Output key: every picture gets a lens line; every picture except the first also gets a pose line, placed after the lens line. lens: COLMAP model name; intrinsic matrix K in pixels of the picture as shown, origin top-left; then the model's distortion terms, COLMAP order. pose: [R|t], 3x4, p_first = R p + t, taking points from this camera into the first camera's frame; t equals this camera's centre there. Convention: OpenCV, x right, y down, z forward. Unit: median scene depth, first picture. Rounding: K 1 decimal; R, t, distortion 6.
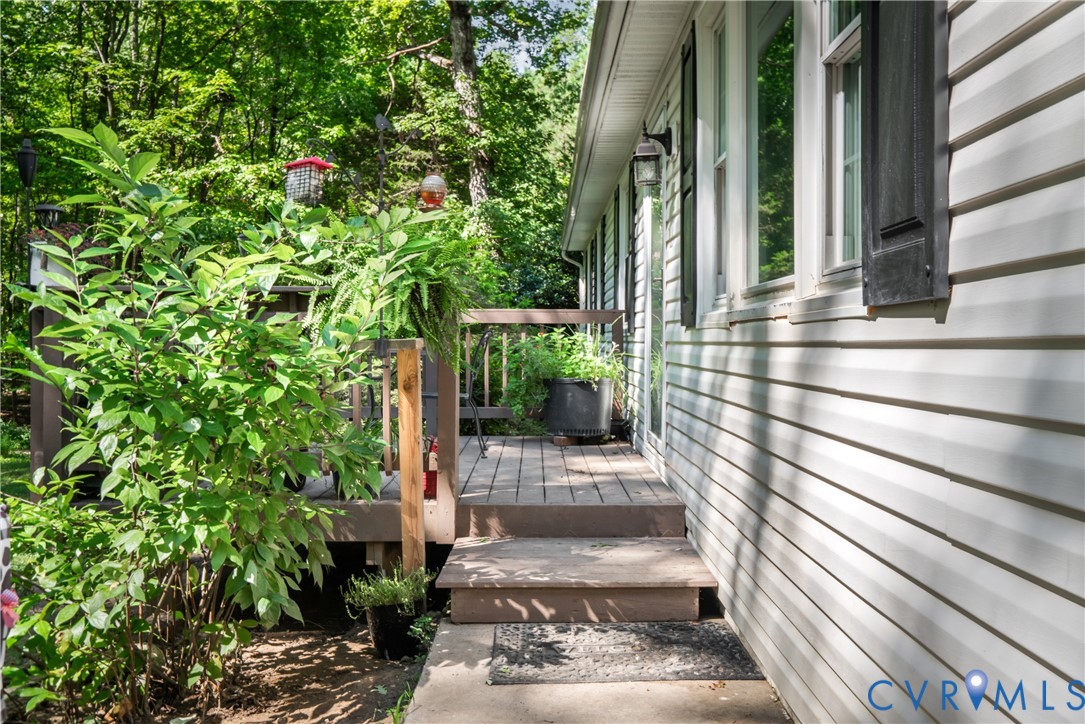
lens RADIAL K [[947.8, 0, 542.5], [0, 947.8, 362.0], [0, 0, 1]] dist [-0.005202, 0.000285]
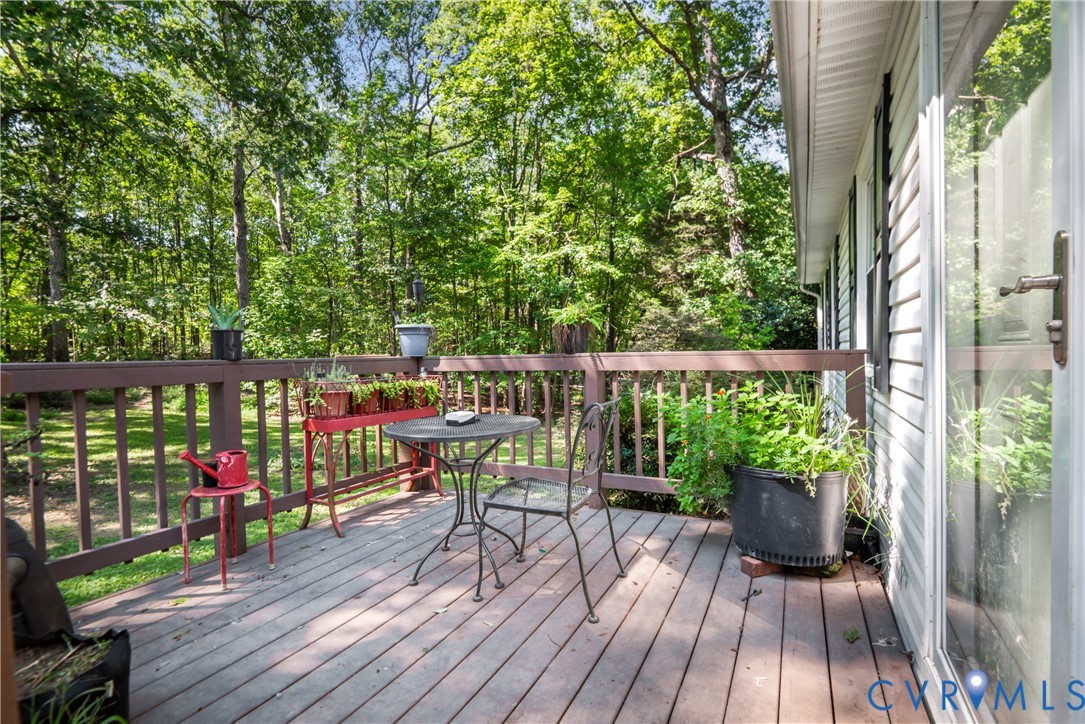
lens RADIAL K [[527.1, 0, 542.5], [0, 527.1, 362.0], [0, 0, 1]] dist [0.003419, 0.000176]
pose [[0.896617, -0.009253, -0.442709, 0.017138], [0.008817, 0.999956, -0.003044, -0.017334], [0.442718, -0.001174, 0.896660, 0.210644]]
